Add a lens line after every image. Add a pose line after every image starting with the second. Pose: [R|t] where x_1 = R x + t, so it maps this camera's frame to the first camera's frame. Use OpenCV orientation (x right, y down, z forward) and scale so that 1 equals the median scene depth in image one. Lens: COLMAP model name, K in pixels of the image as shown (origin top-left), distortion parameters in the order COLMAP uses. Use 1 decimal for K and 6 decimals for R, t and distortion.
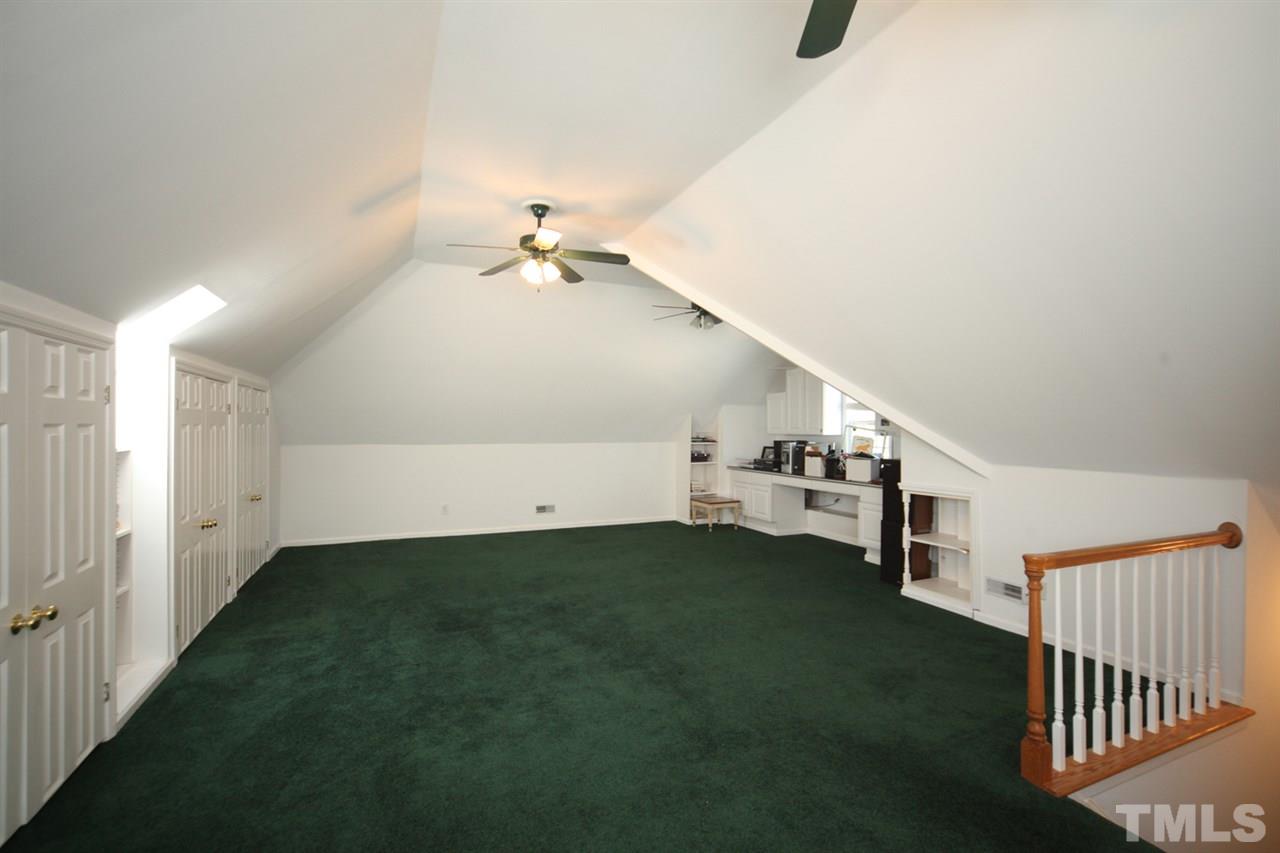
lens RADIAL K [[588.1, 0, 640.0], [0, 588.1, 426.5], [0, 0, 1]] dist [-0.023913, 0.000123]
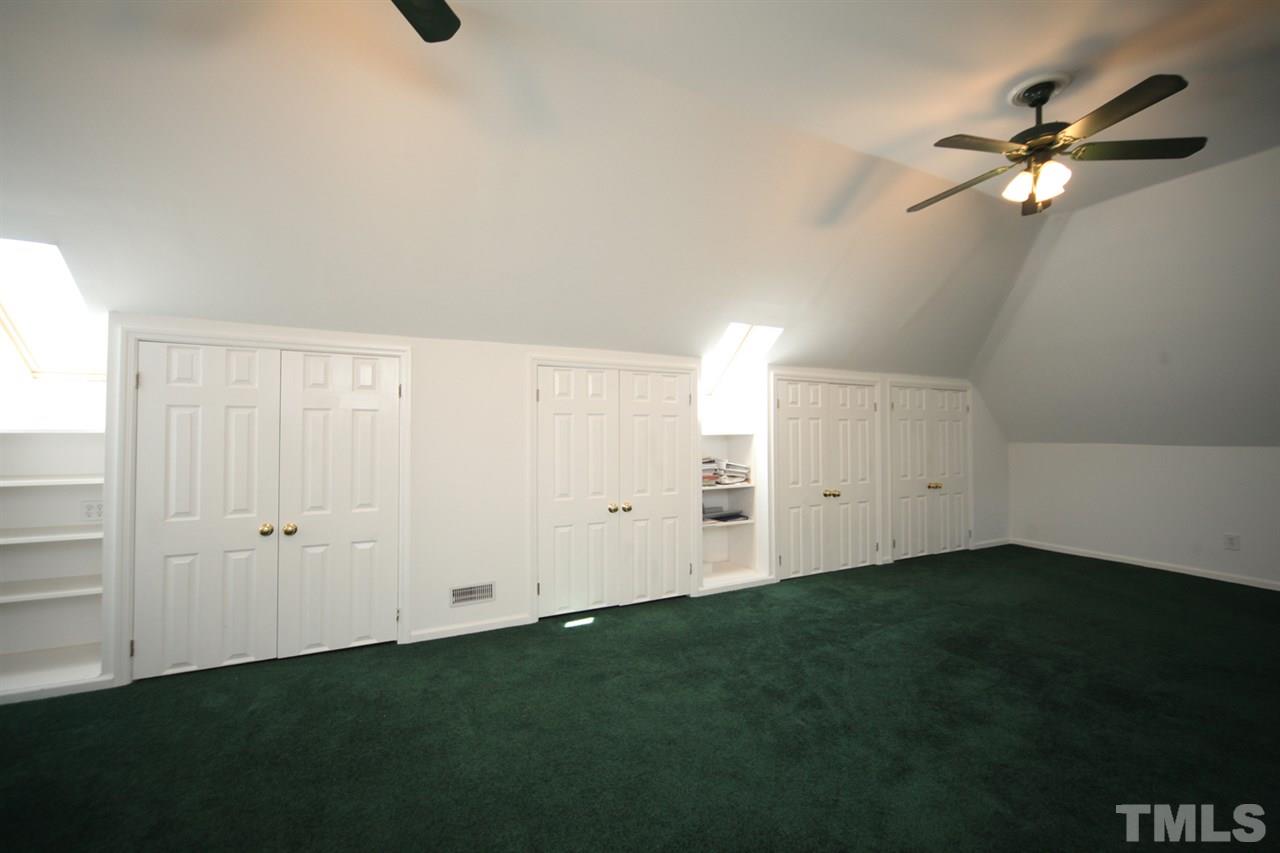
lens RADIAL K [[531.3, 0, 640.0], [0, 531.3, 426.5], [0, 0, 1]] dist [0.000451, 0.000033]
pose [[0.021697, -0.016232, -0.999633, 0.521686], [-0.001455, 0.999867, -0.016267, 0.040929], [0.999764, 0.001807, 0.021671, 0.611507]]
